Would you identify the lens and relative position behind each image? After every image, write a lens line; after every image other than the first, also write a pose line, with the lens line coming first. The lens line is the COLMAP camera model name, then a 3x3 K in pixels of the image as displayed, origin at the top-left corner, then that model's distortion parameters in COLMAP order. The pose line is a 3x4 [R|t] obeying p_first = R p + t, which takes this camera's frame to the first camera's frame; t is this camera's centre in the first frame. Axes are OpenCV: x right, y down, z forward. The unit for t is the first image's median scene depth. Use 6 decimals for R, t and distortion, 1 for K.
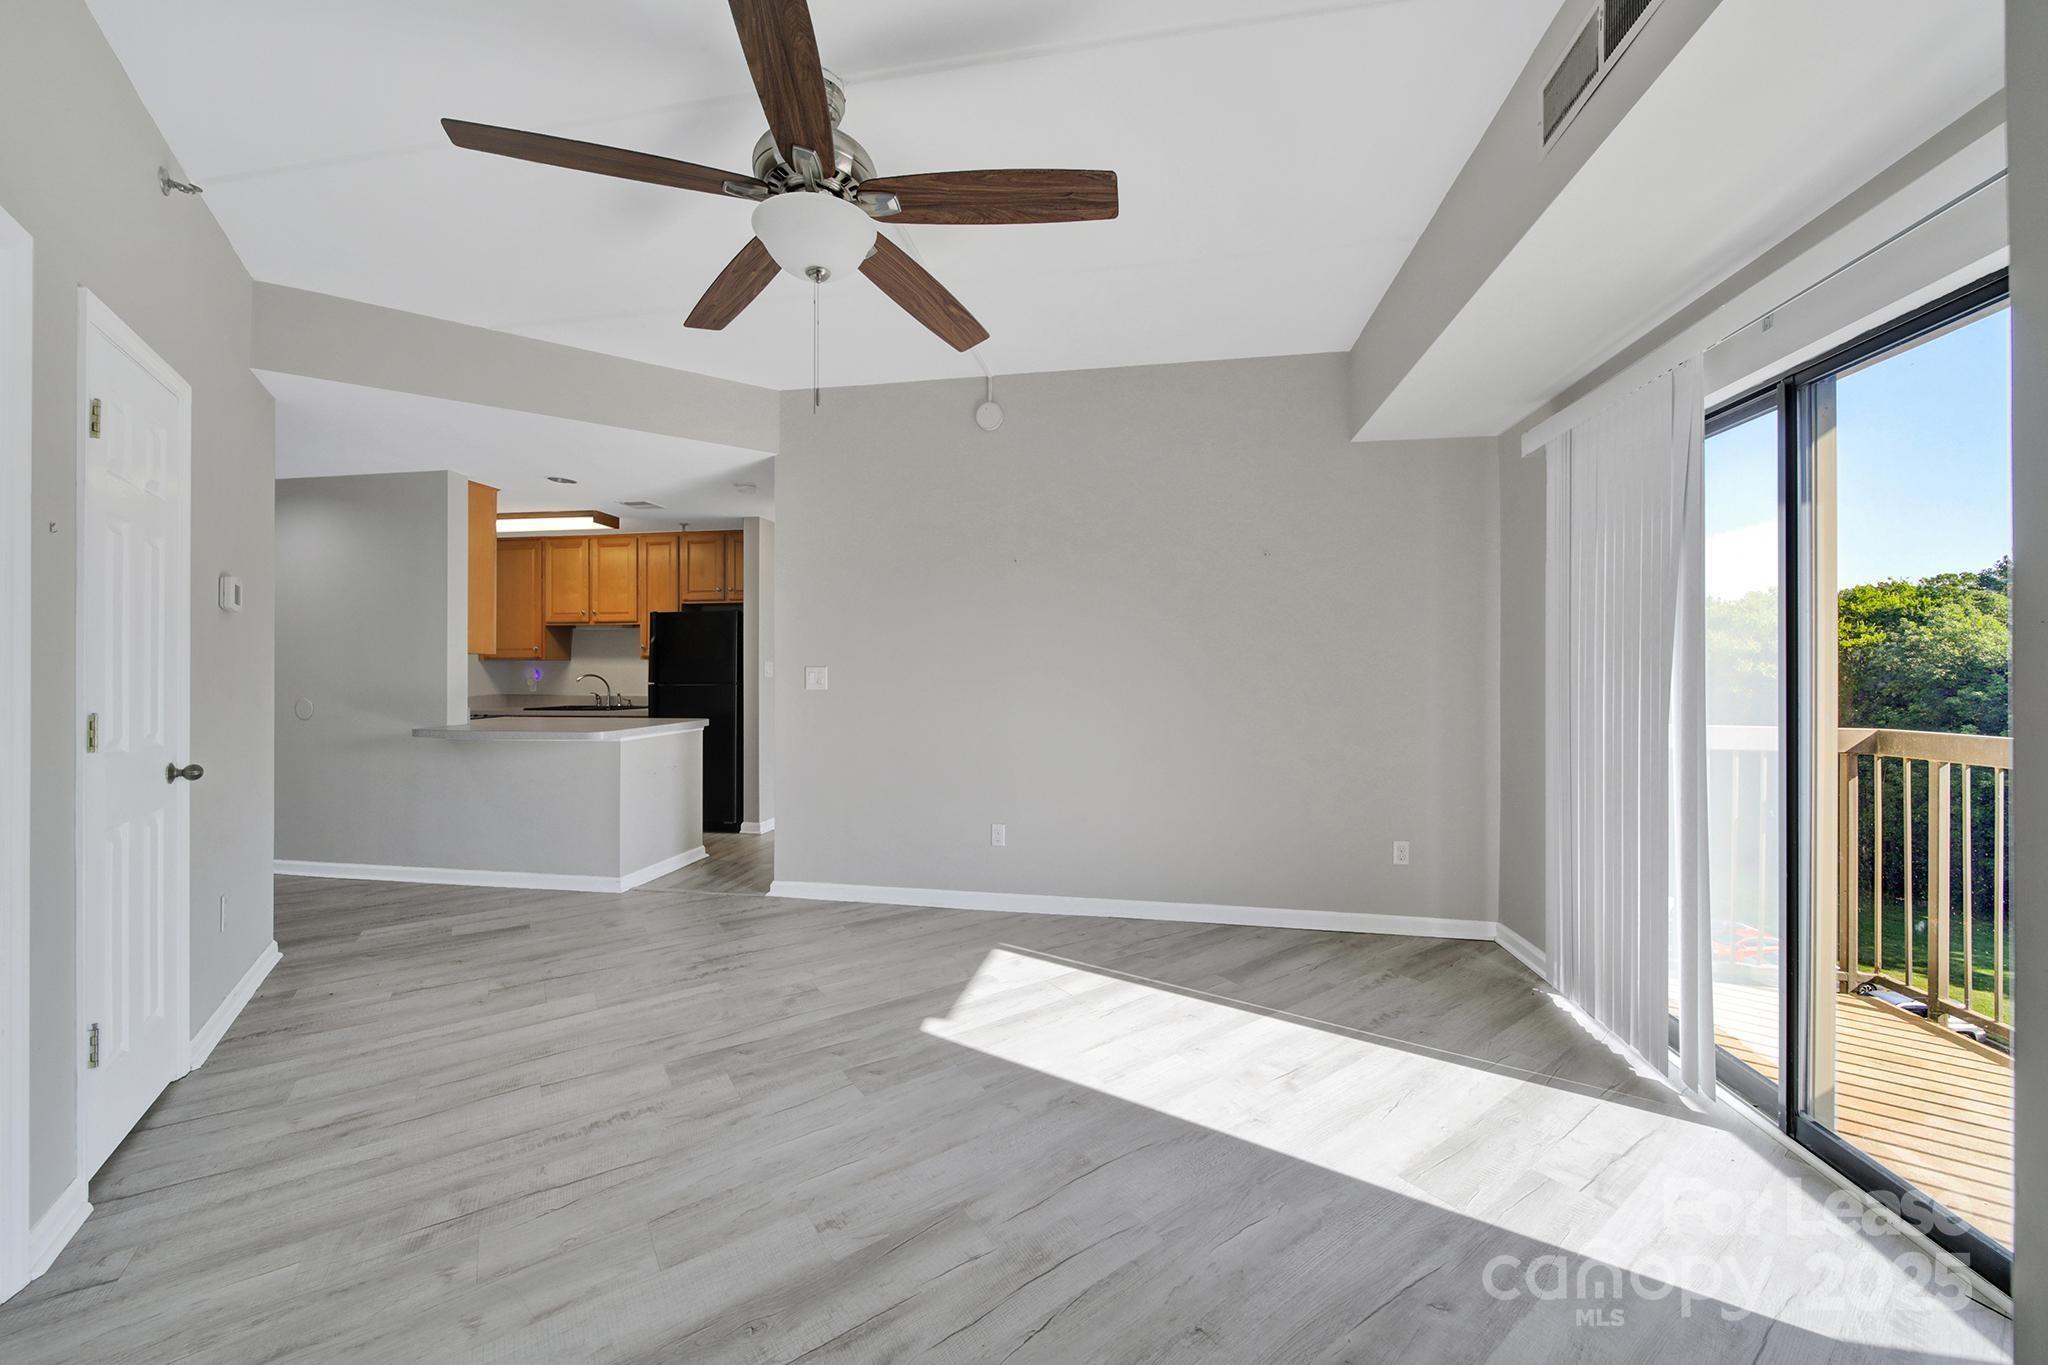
lens RADIAL K [[762.3, 0, 1029.0], [0, 762.3, 673.5], [0, 0, 1]] dist [-0.001395, -0.000287]
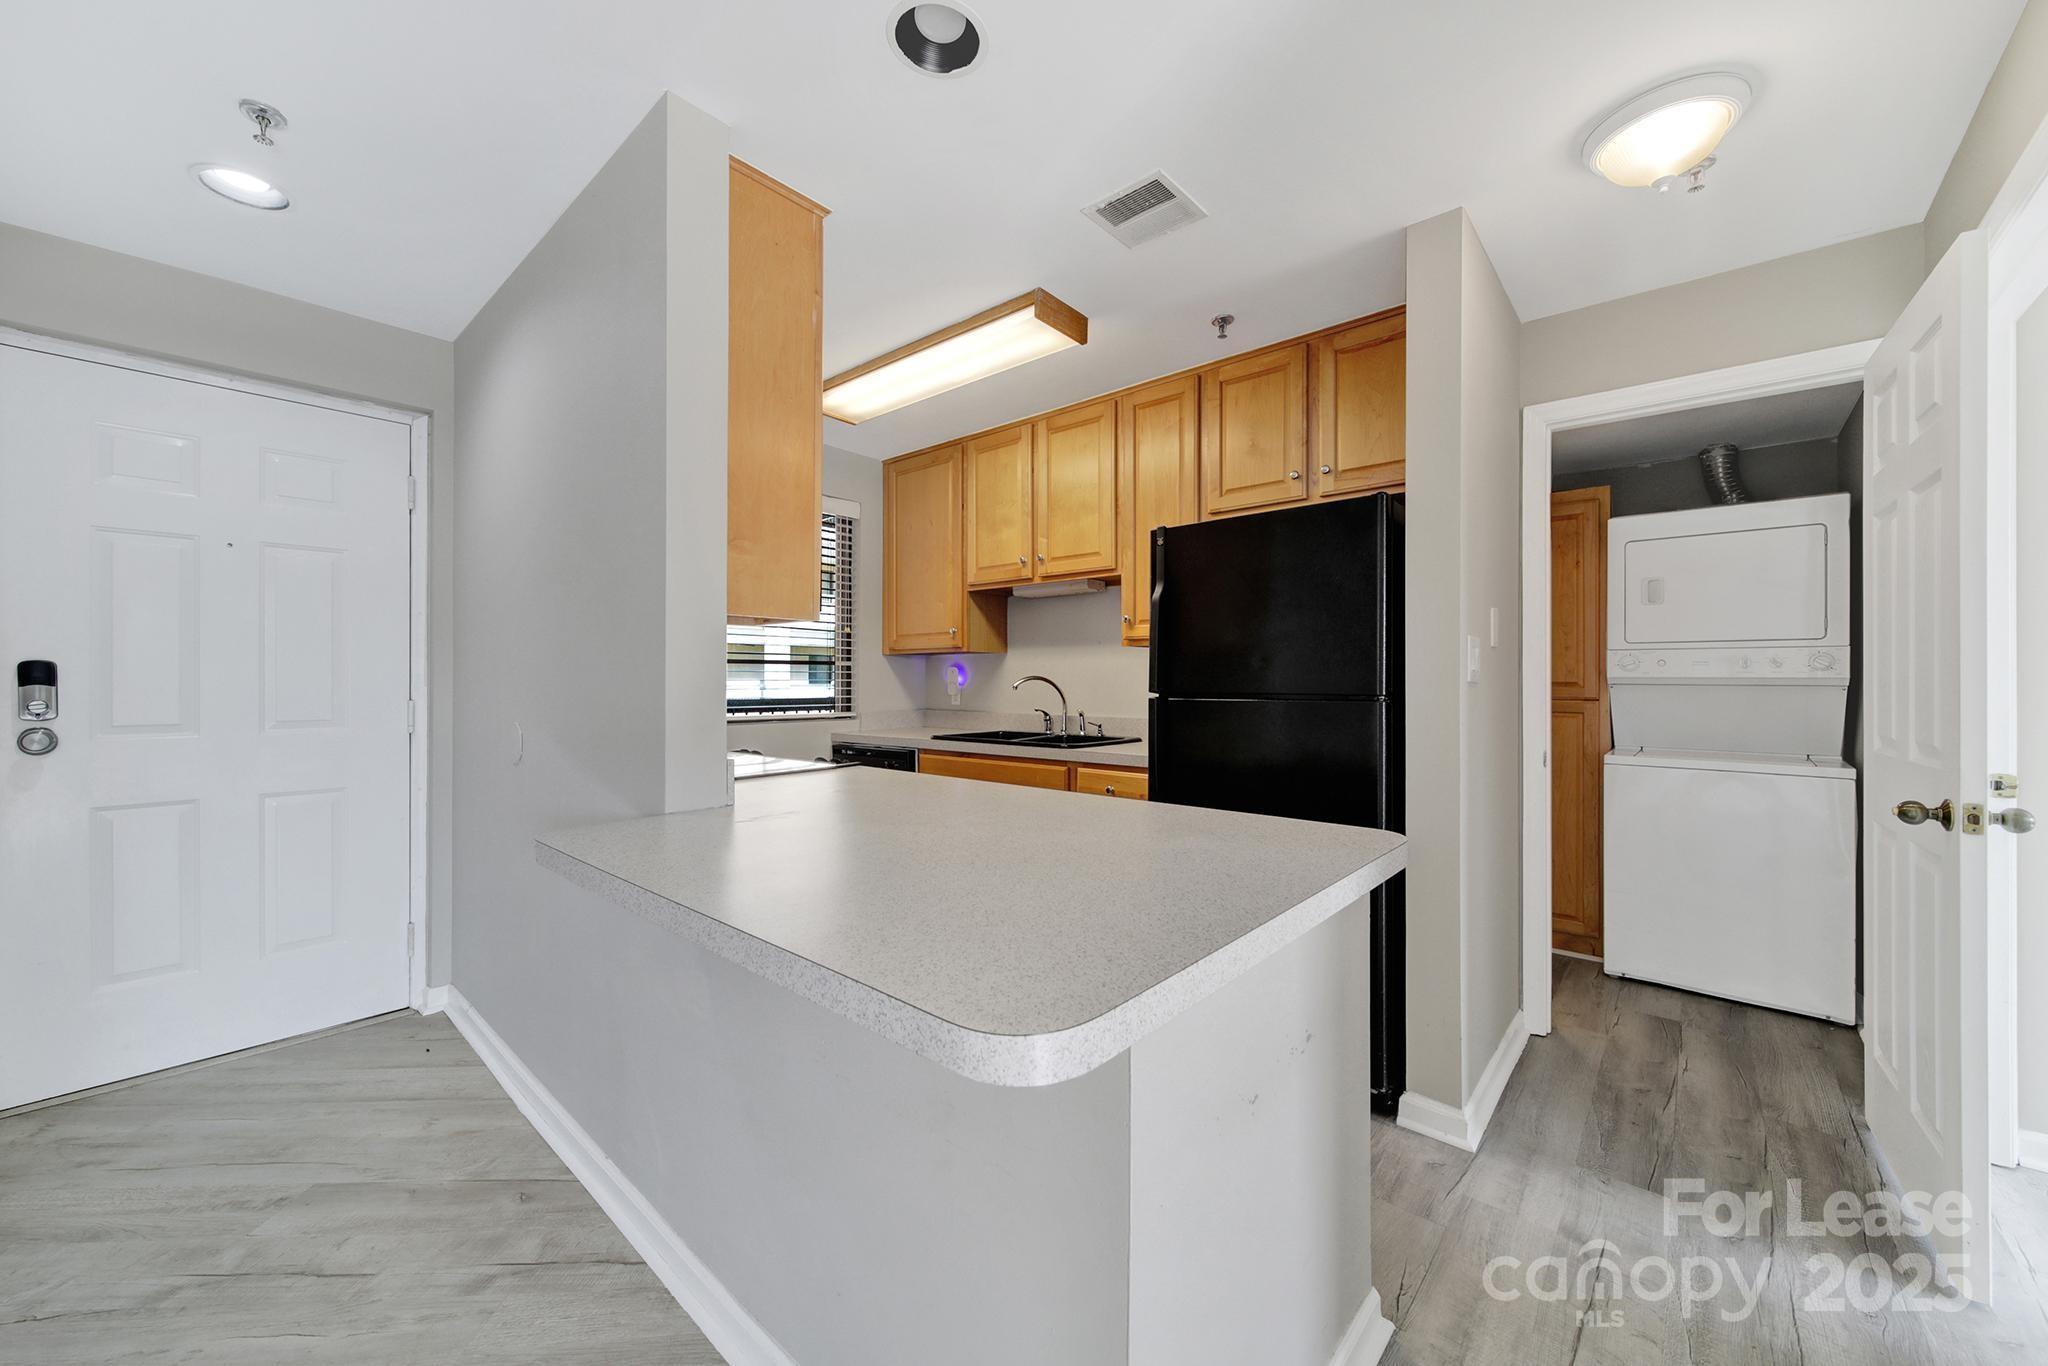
lens RADIAL K [[756.0, 0, 1017.8], [0, 756.0, 679.9], [0, 0, 1]] dist [-0.000939, -0.000077]
pose [[0.849006, 0.001431, -0.528382, -0.487878], [-0.000915, 0.999999, 0.001238, 0.004817], [0.528383, -0.000568, 0.849006, 0.867409]]
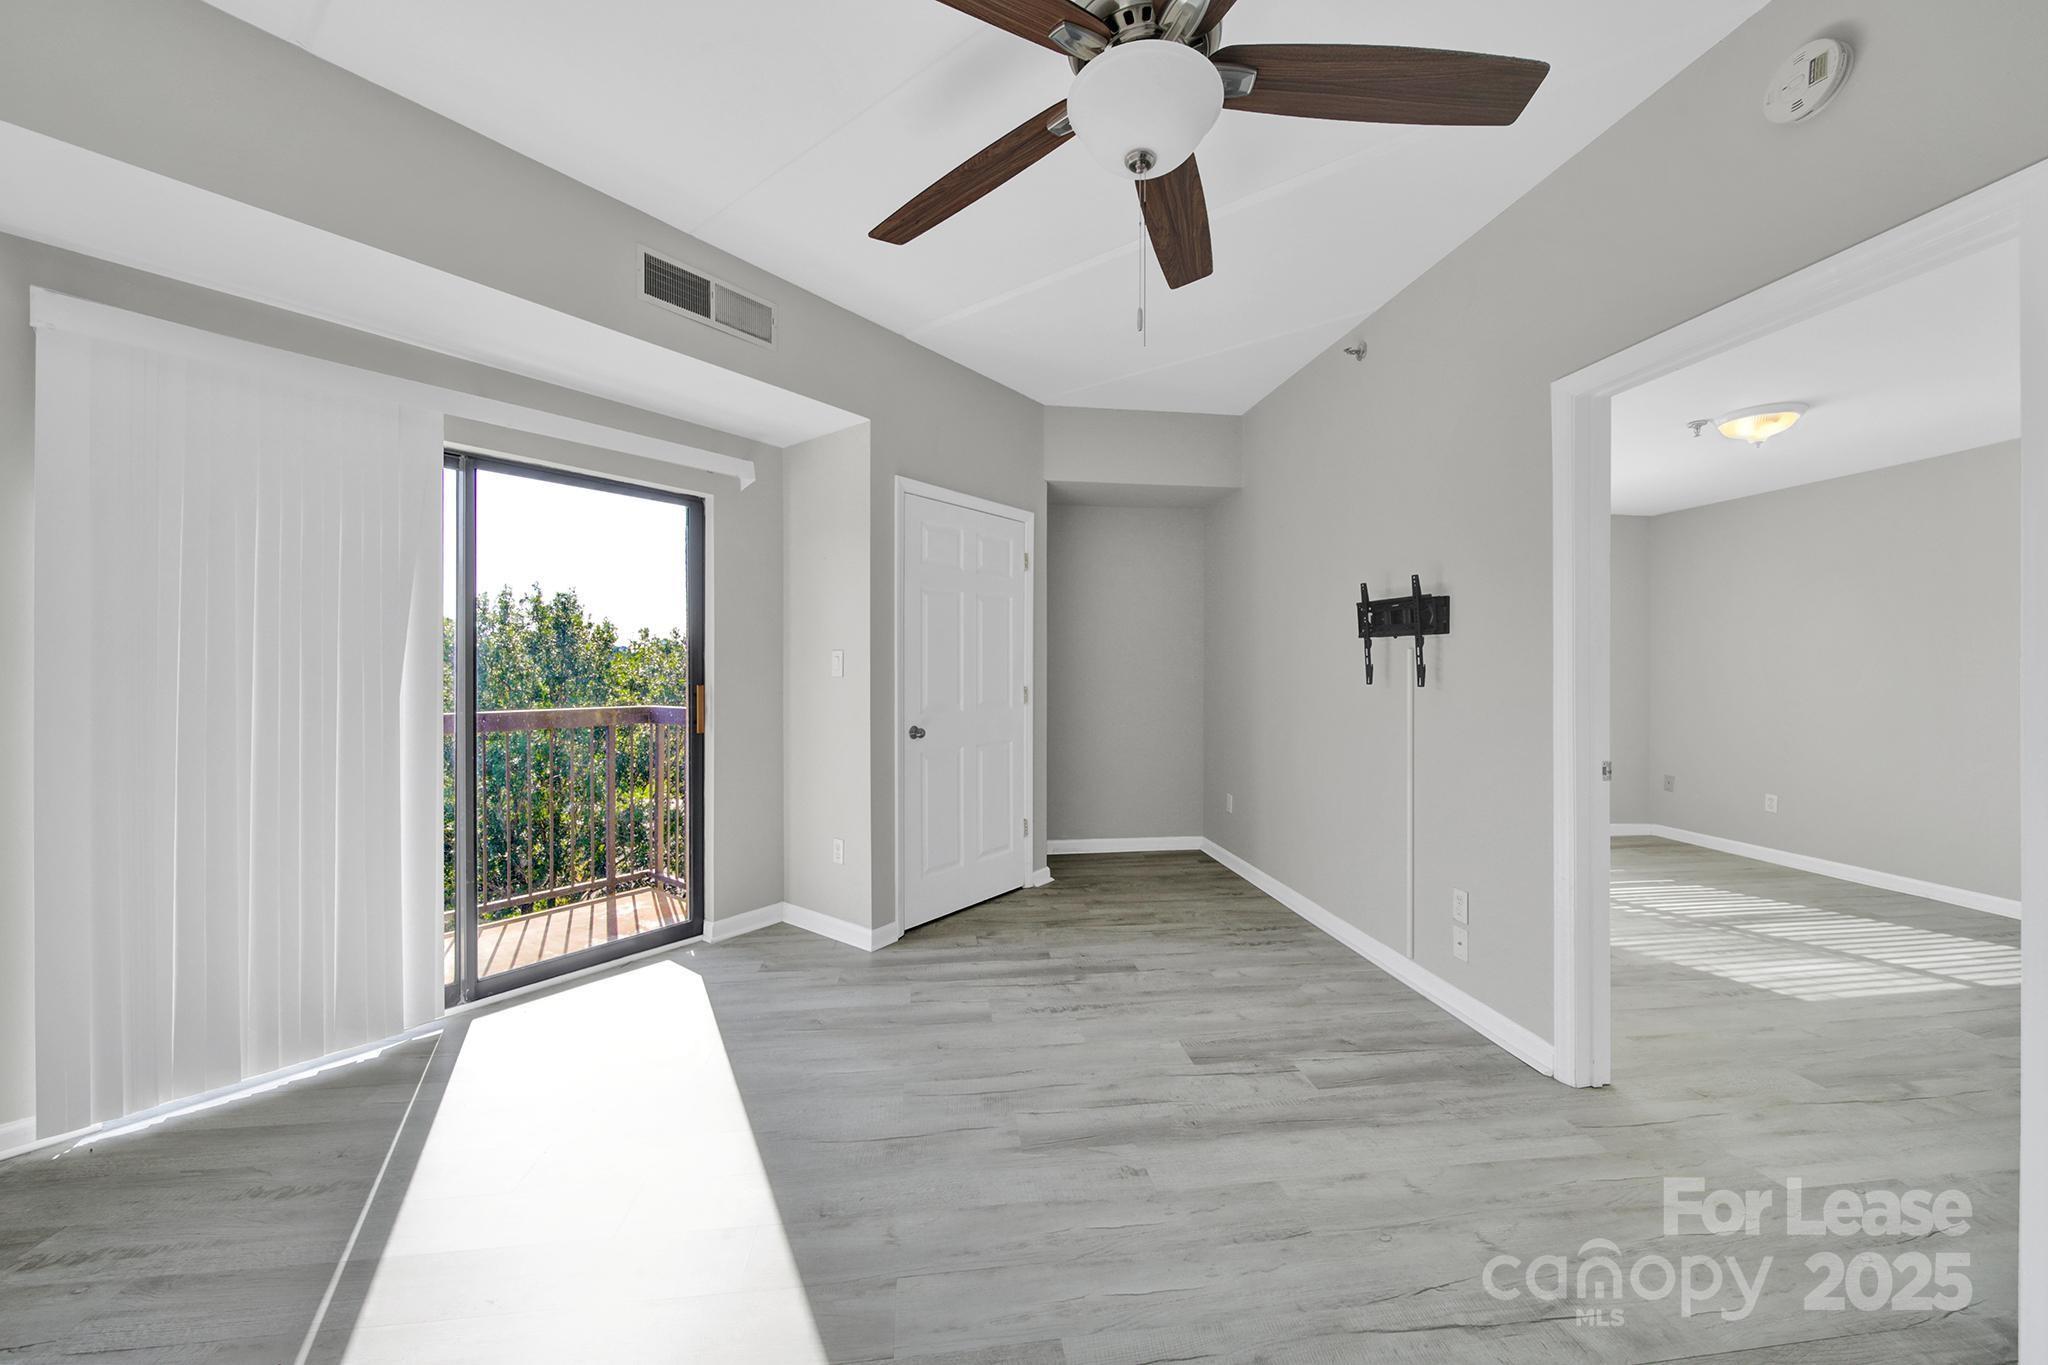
lens RADIAL K [[757.8, 0, 1003.2], [0, 757.8, 668.2], [0, 0, 1]] dist [-0.001242, 0.000031]
pose [[-0.878597, -0.002678, 0.477556, -0.267692], [-0.001599, 0.999995, 0.002665, -0.005269], [-0.477561, 0.001578, -0.878597, 0.893242]]
